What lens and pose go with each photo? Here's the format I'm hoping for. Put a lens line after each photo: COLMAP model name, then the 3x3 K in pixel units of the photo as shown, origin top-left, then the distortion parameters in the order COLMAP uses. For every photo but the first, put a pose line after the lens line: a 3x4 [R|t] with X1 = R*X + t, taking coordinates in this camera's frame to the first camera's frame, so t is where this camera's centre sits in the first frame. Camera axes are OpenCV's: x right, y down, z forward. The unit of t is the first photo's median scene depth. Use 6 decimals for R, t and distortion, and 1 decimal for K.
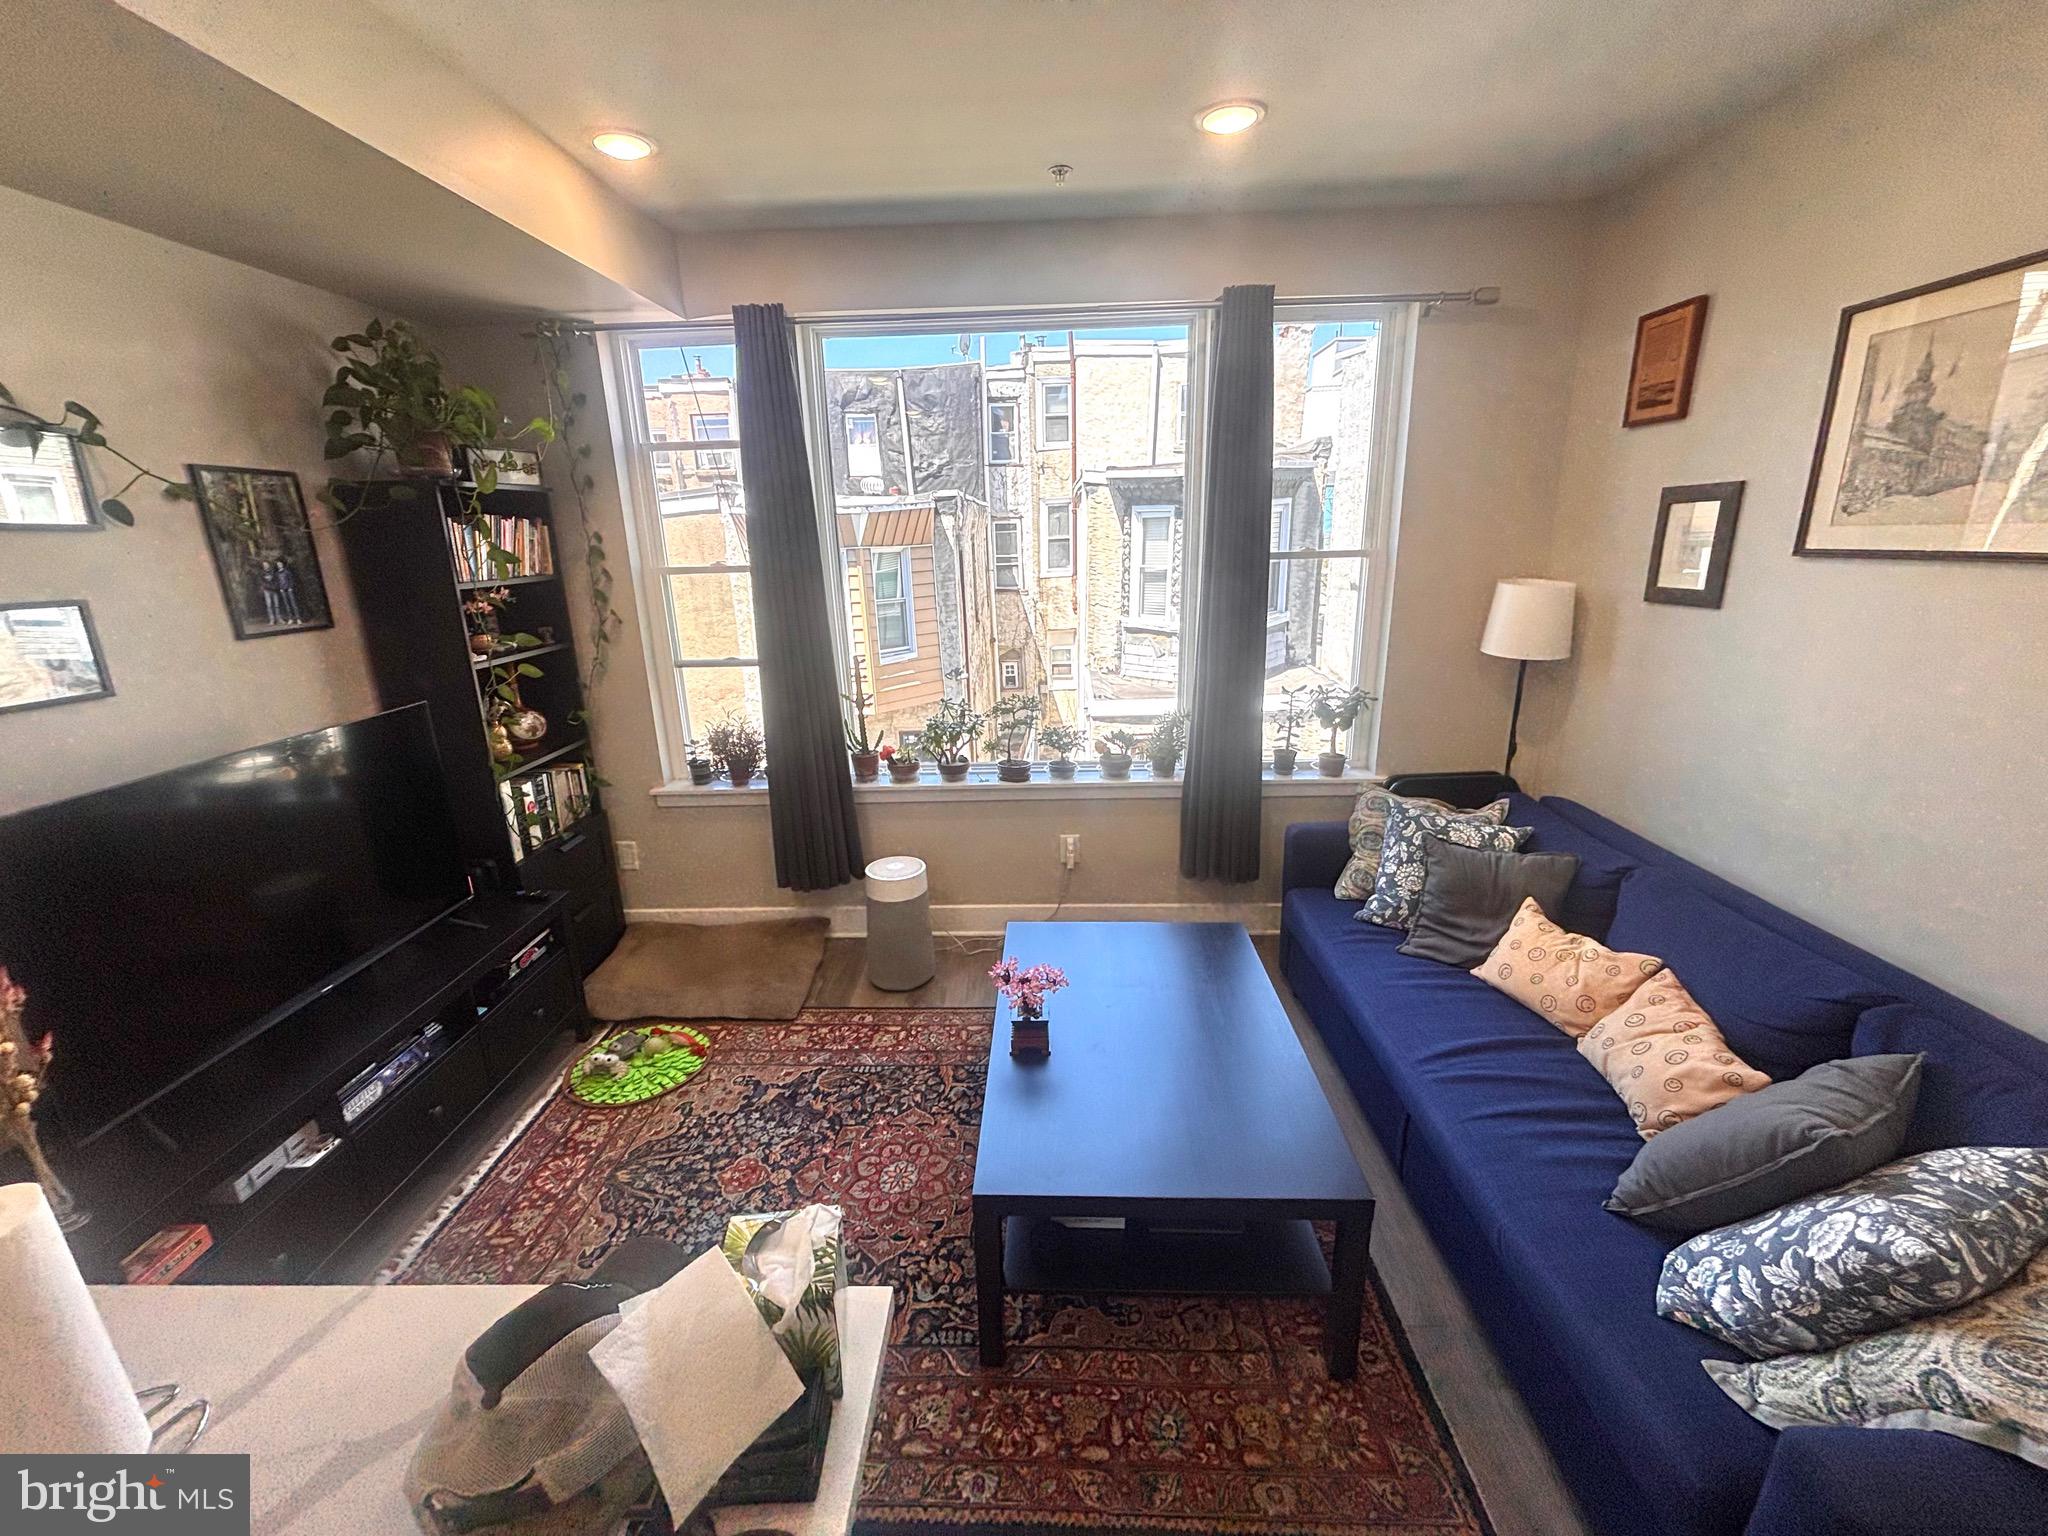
lens RADIAL K [[825.2, 0, 1026.8], [0, 825.2, 774.2], [0, 0, 1]] dist [-0.004685, 0.000883]
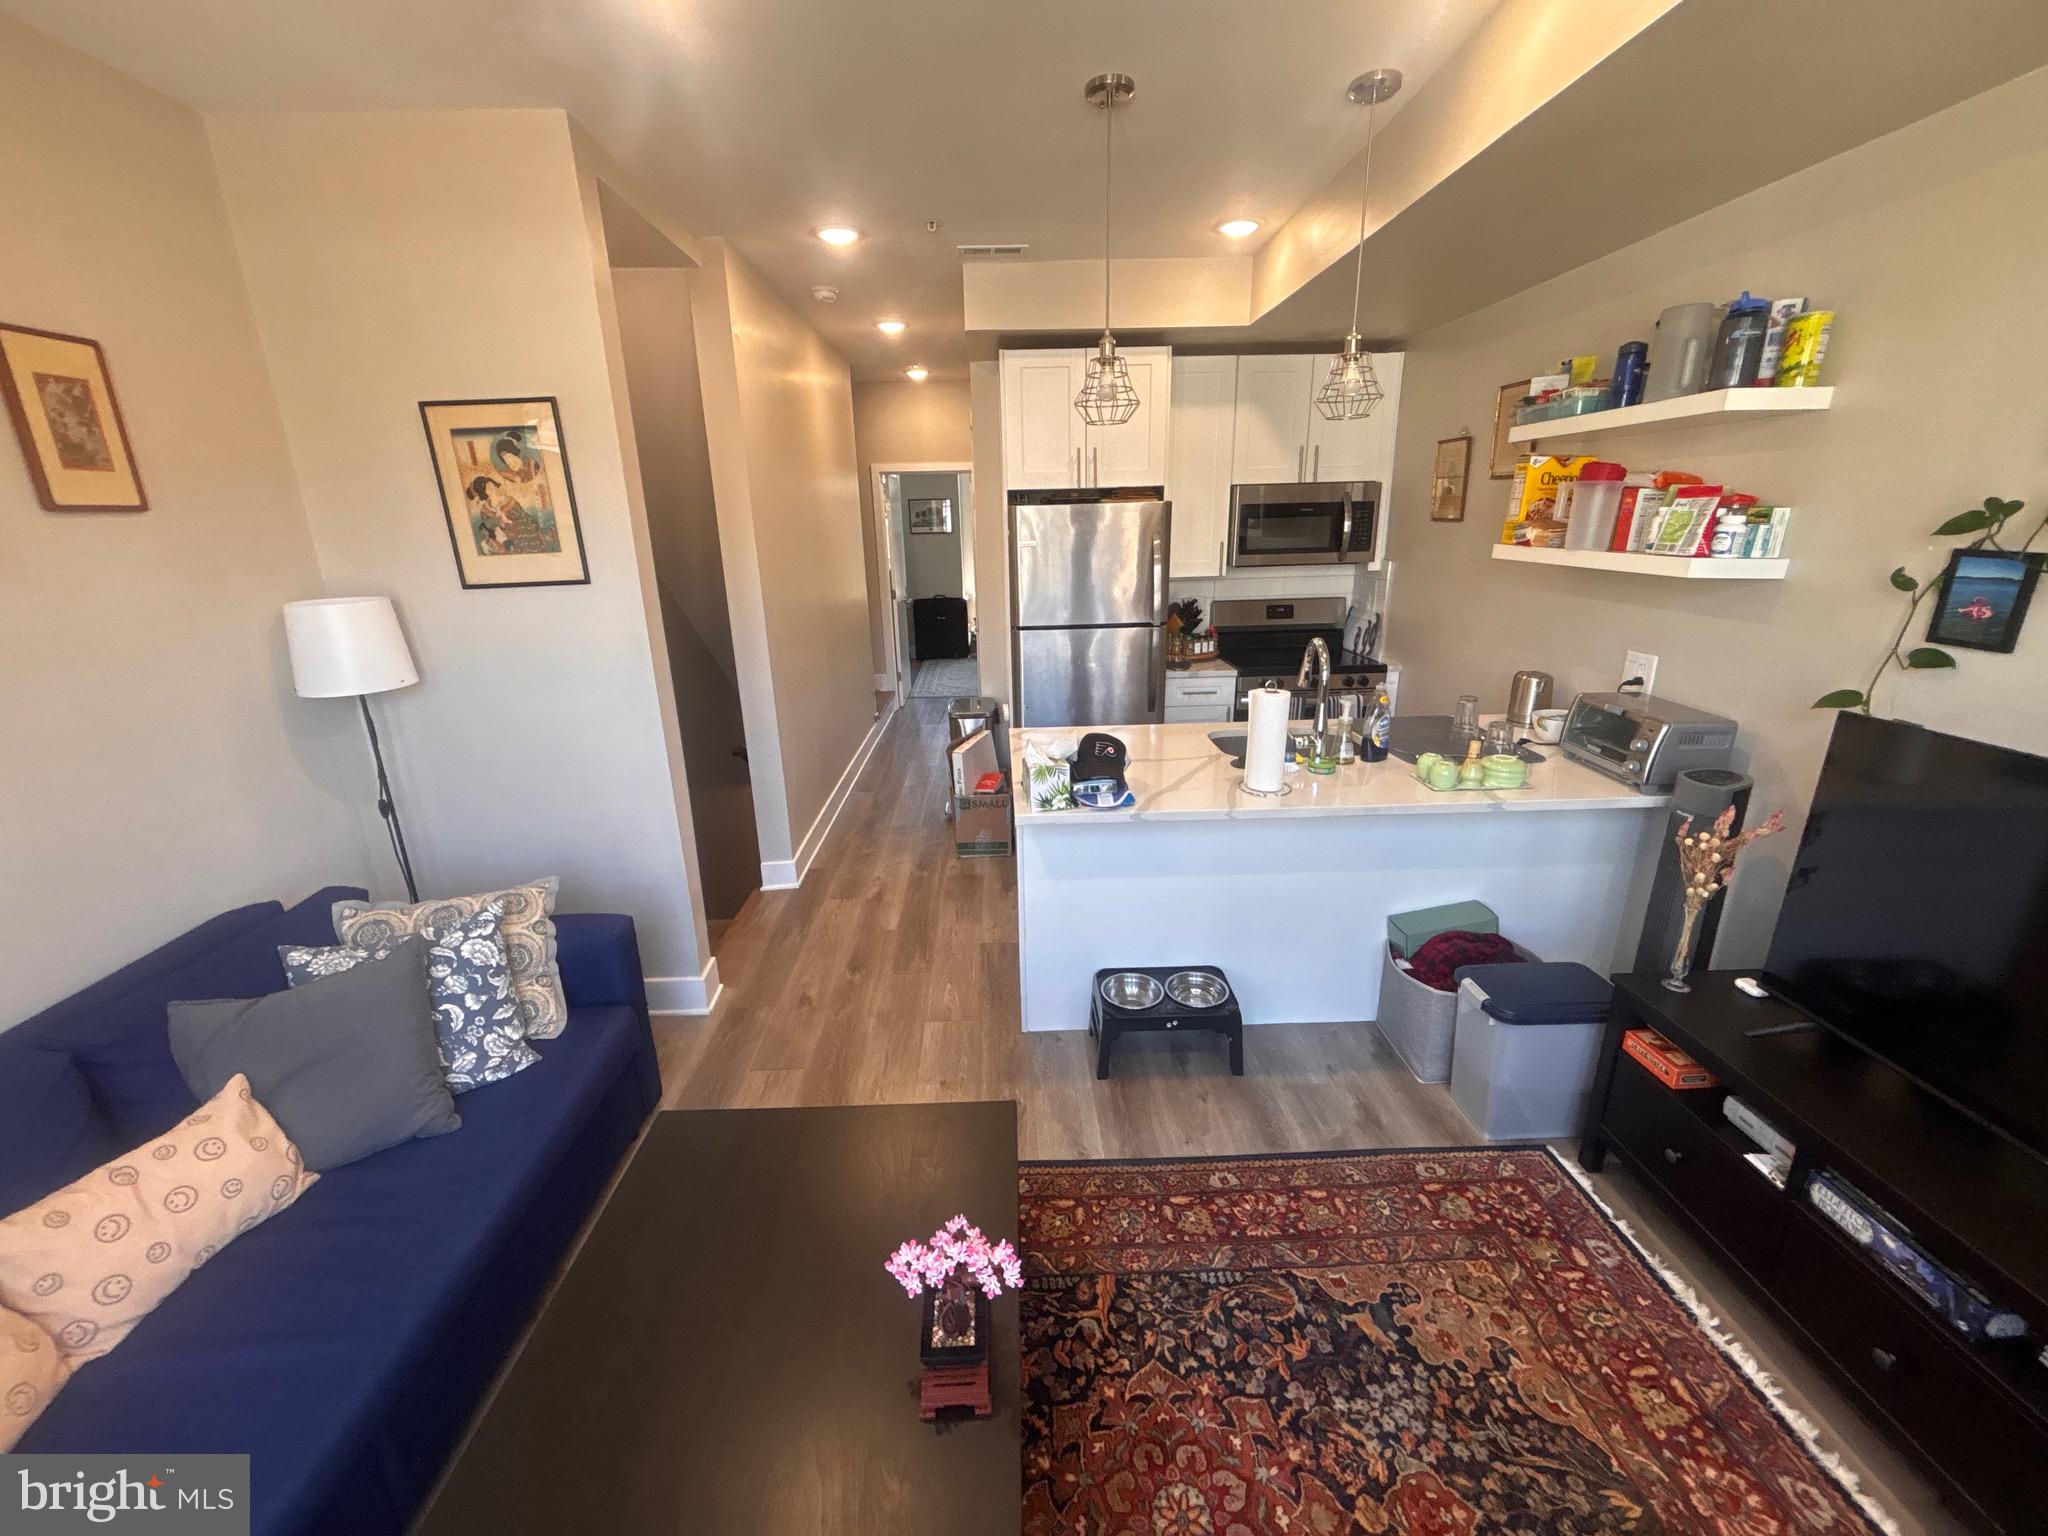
lens RADIAL K [[825.2, 0, 1034.6], [0, 825.2, 761.2], [0, 0, 1]] dist [-0.004685, 0.000883]
pose [[-0.996694, 0.067754, -0.044836, -0.062789], [0.032030, 0.834843, 0.549555, -0.406341], [0.074665, 0.546302, -0.834254, 1.405424]]
